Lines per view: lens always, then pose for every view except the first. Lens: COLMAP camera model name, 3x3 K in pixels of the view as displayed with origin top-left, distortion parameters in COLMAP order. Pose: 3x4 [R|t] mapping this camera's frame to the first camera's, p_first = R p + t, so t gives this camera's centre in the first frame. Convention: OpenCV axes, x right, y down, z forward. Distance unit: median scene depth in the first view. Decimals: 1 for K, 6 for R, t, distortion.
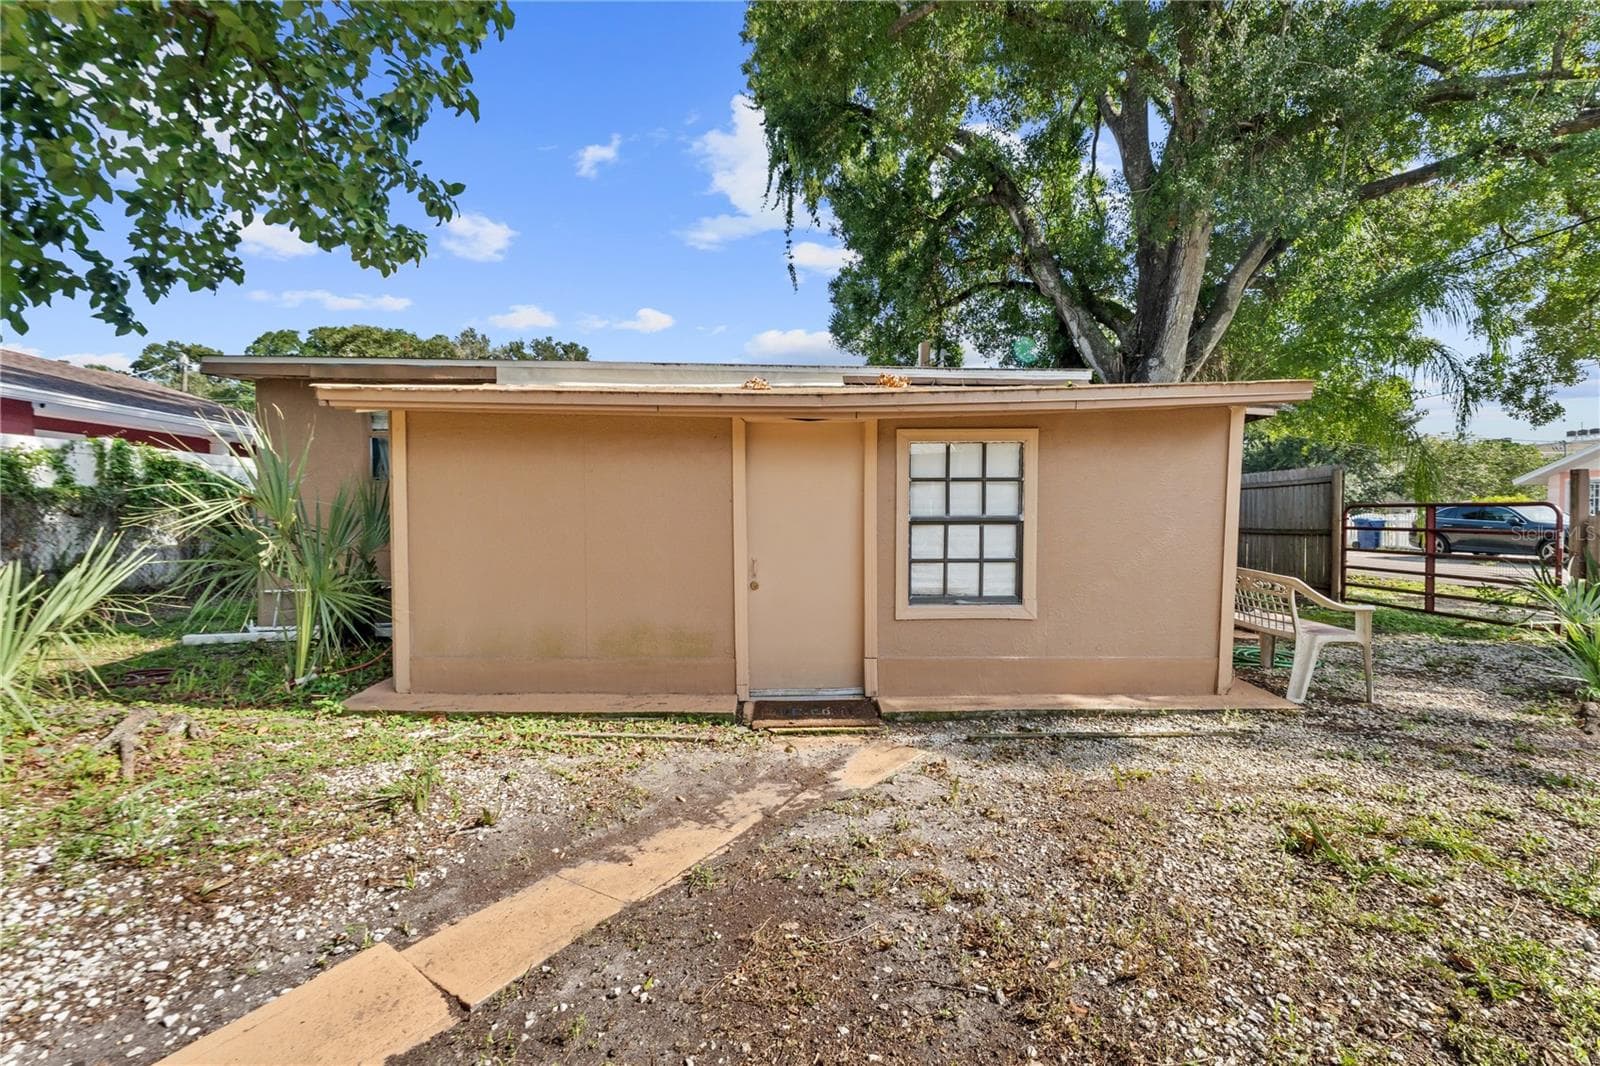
lens RADIAL K [[655.4, 0, 800.0], [0, 655.4, 533.0], [0, 0, 1]] dist [0.000645, 0.000250]
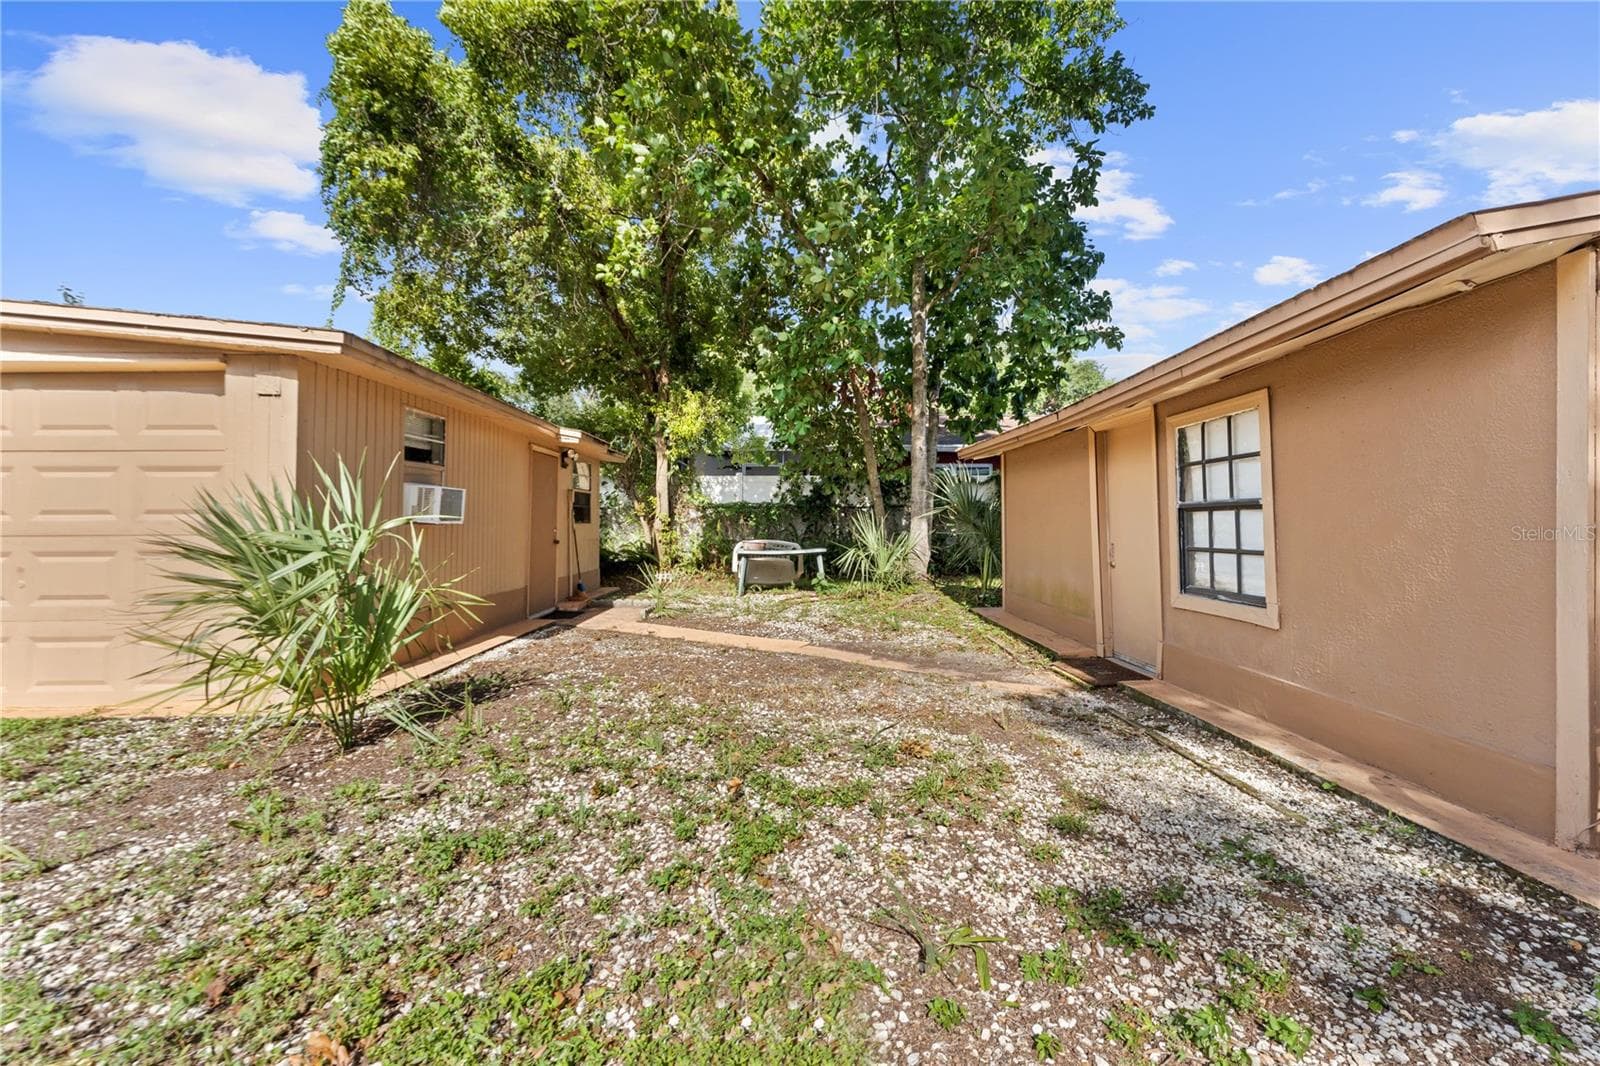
lens RADIAL K [[642.3, 0, 800.0], [0, 642.3, 512.5], [0, 0, 1]] dist [0.006199, 0.000233]
pose [[-0.012302, -0.016386, -0.999790, 1.122966], [-0.025226, 0.999553, -0.016072, 0.018608], [0.999606, 0.025023, -0.012710, 0.434726]]
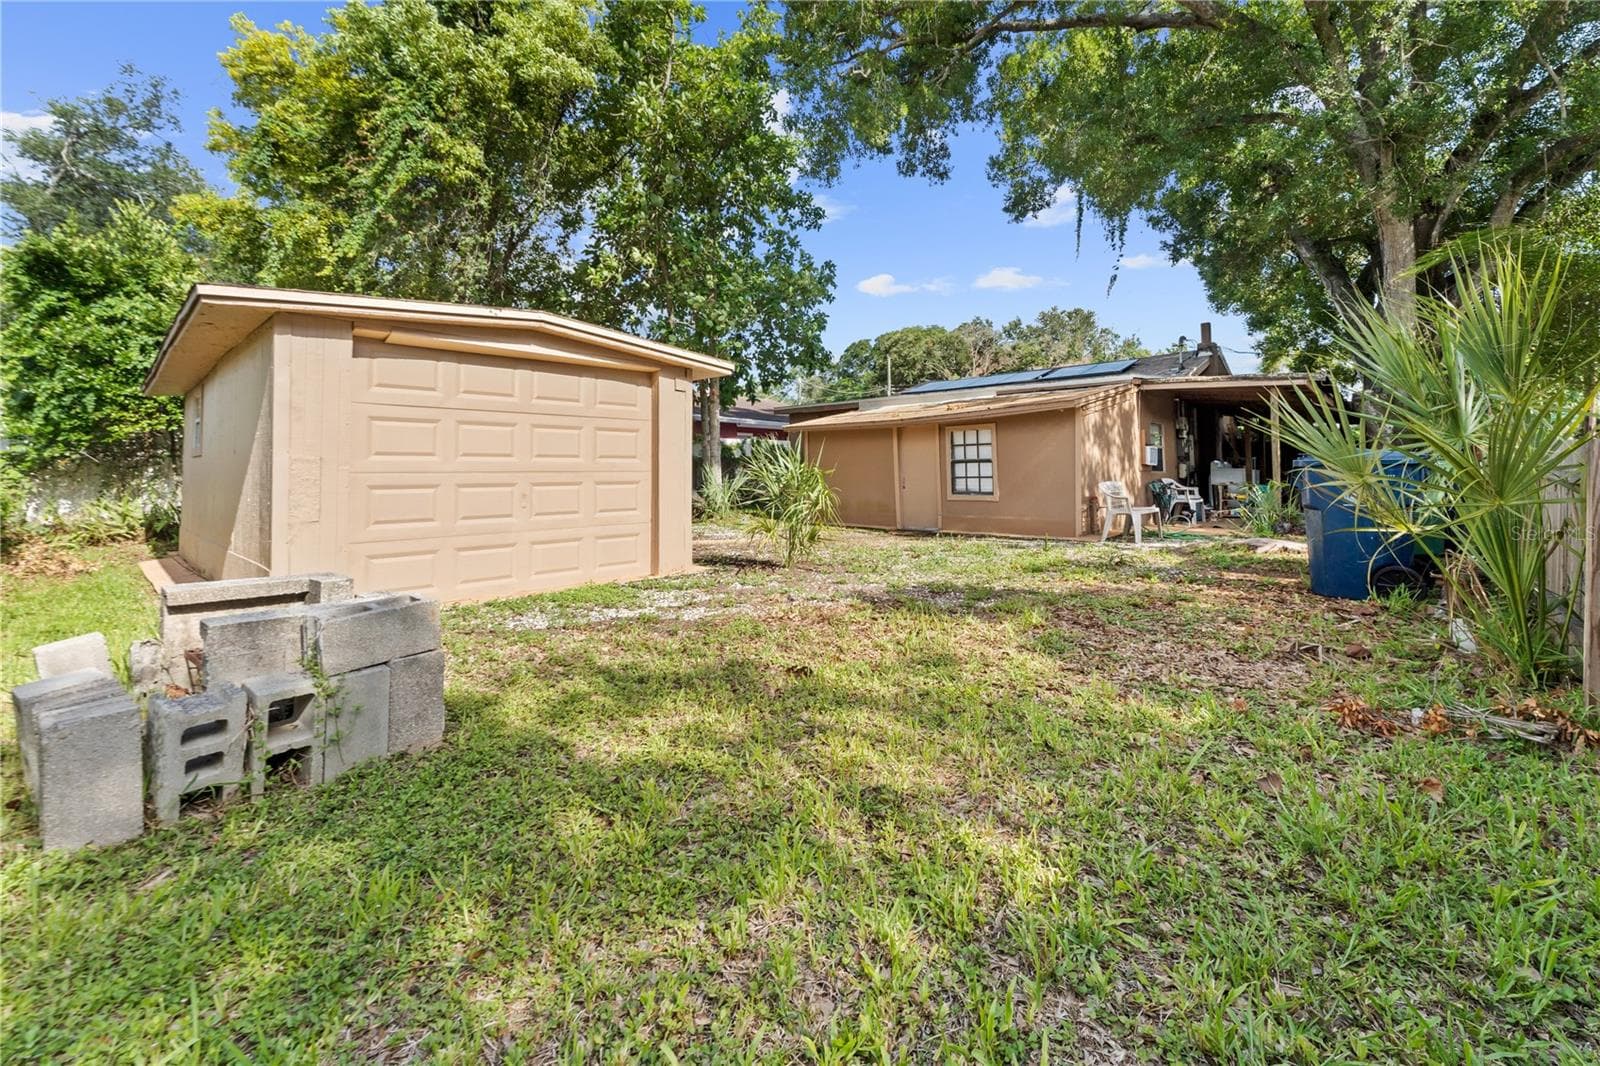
lens RADIAL K [[673.3, 0, 779.6], [0, 673.3, 445.1], [0, 0, 1]] dist [0.001619, 0.000124]
pose [[0.688006, -0.036320, -0.724795, 1.593245], [-0.013973, 0.997899, -0.063269, 0.092200], [0.725570, 0.053657, 0.686053, -1.283846]]
